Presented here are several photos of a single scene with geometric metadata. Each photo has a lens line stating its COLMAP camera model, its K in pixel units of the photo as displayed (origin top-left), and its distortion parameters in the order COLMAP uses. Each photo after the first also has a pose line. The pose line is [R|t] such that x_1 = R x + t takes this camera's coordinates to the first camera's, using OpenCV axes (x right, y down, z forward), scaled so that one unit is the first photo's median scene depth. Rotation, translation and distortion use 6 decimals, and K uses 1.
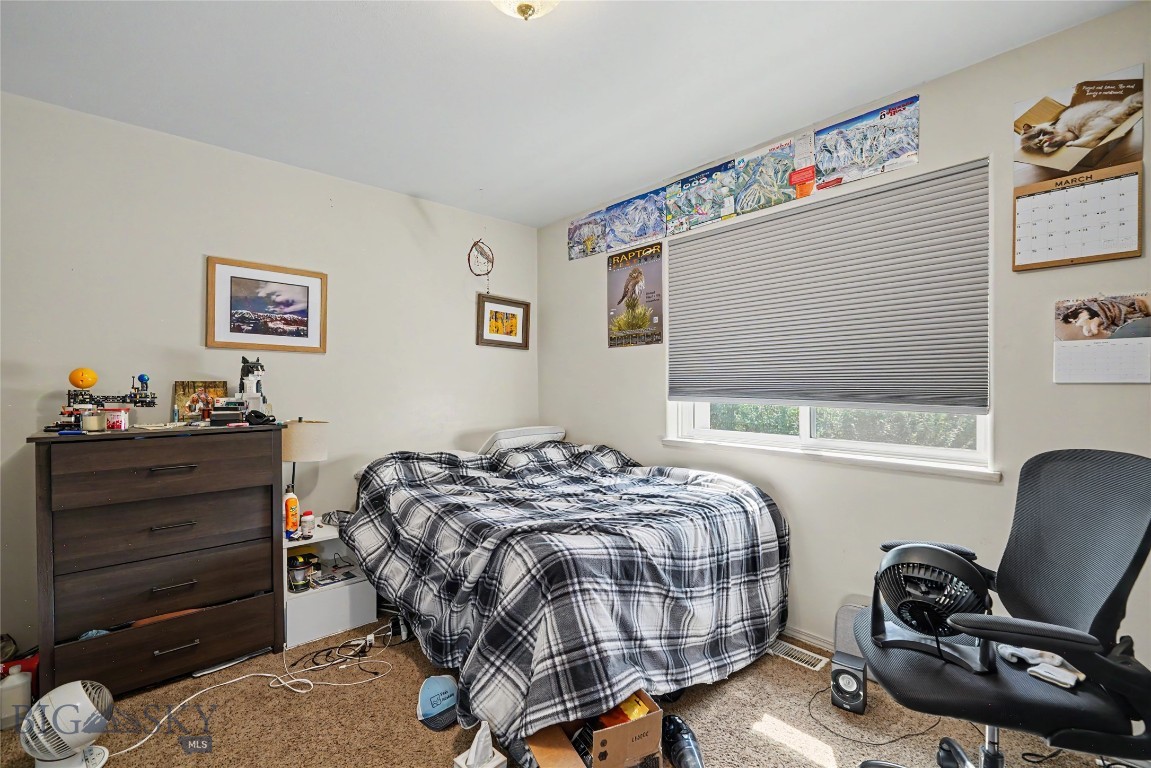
lens RADIAL K [[521.0, 0, 577.3], [0, 521.0, 385.2], [0, 0, 1]] dist [0.002778, -0.001131]
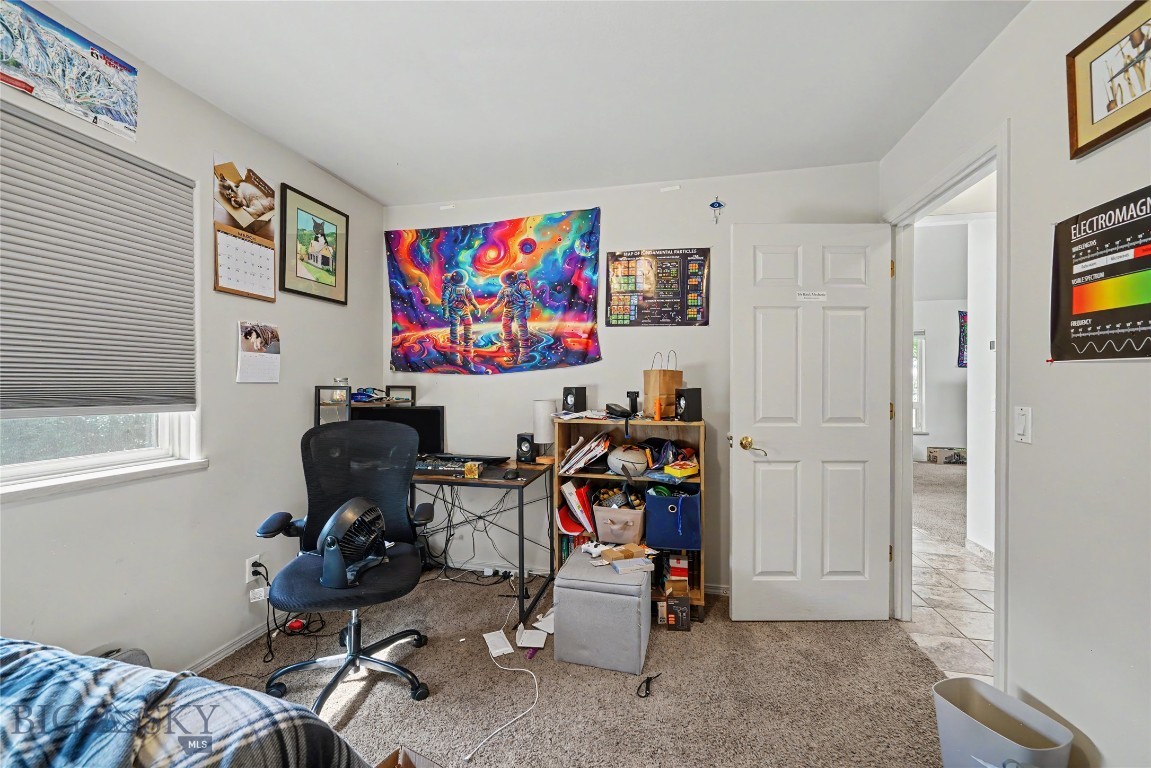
lens RADIAL K [[478.8, 0, 571.4], [0, 478.8, 382.5], [0, 0, 1]] dist [0.004861, -0.000048]
pose [[-0.604403, -0.003563, 0.796671, -0.566801], [-0.000945, 0.999993, 0.003755, -0.009526], [-0.796678, 0.001516, -0.604402, 1.050291]]
